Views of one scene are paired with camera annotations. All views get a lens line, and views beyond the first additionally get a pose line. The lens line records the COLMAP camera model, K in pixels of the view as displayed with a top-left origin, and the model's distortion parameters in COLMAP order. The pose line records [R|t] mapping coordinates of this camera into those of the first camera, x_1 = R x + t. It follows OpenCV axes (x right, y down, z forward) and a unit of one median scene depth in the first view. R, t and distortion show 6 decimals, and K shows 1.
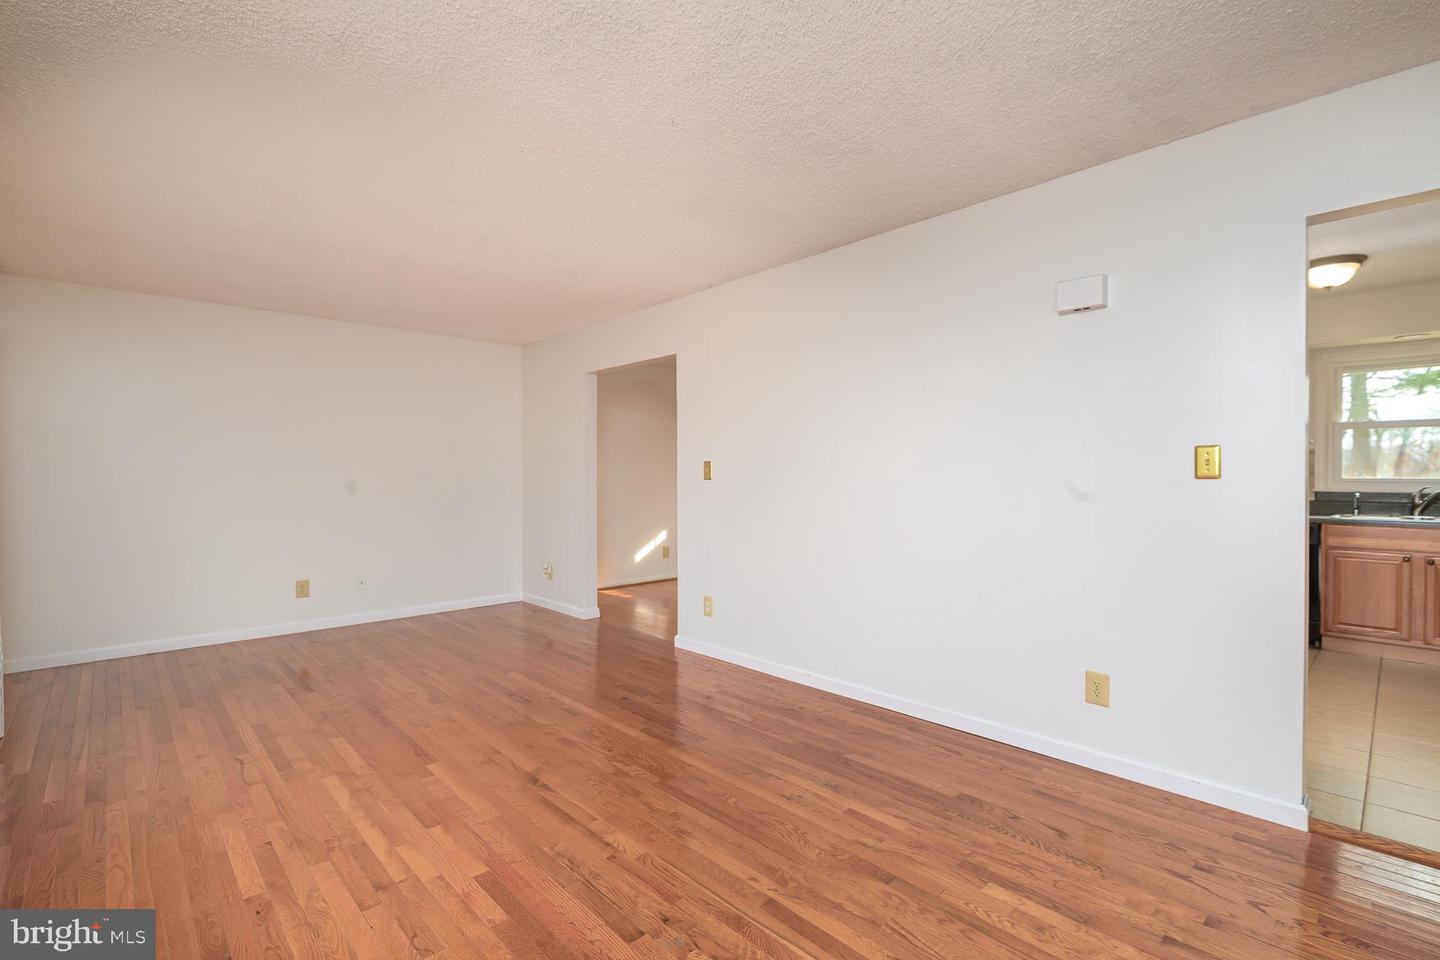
lens RADIAL K [[666.2, 0, 720.0], [0, 666.2, 480.0], [0, 0, 1]] dist [-0.000092, -0.000461]
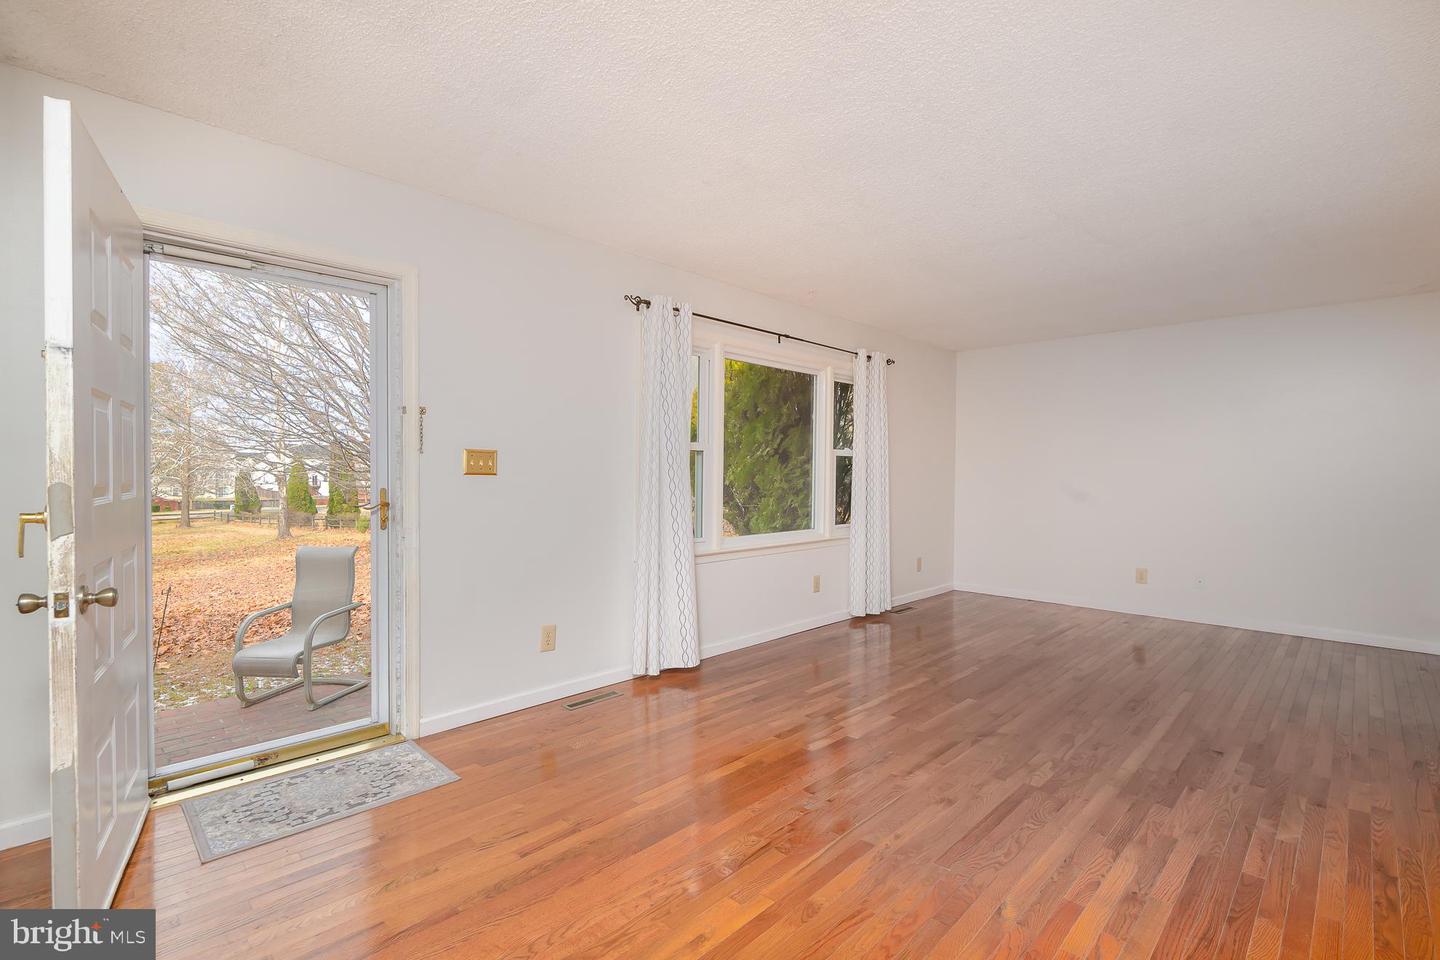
lens RADIAL K [[648.0, 0, 720.0], [0, 648.0, 480.0], [0, 0, 1]] dist [0.000856, 0.000519]
pose [[0.037457, 0.015399, -0.999180, 0.792691], [-0.014184, 0.999789, 0.014876, -0.007307], [0.999198, 0.013615, 0.037667, 0.465174]]
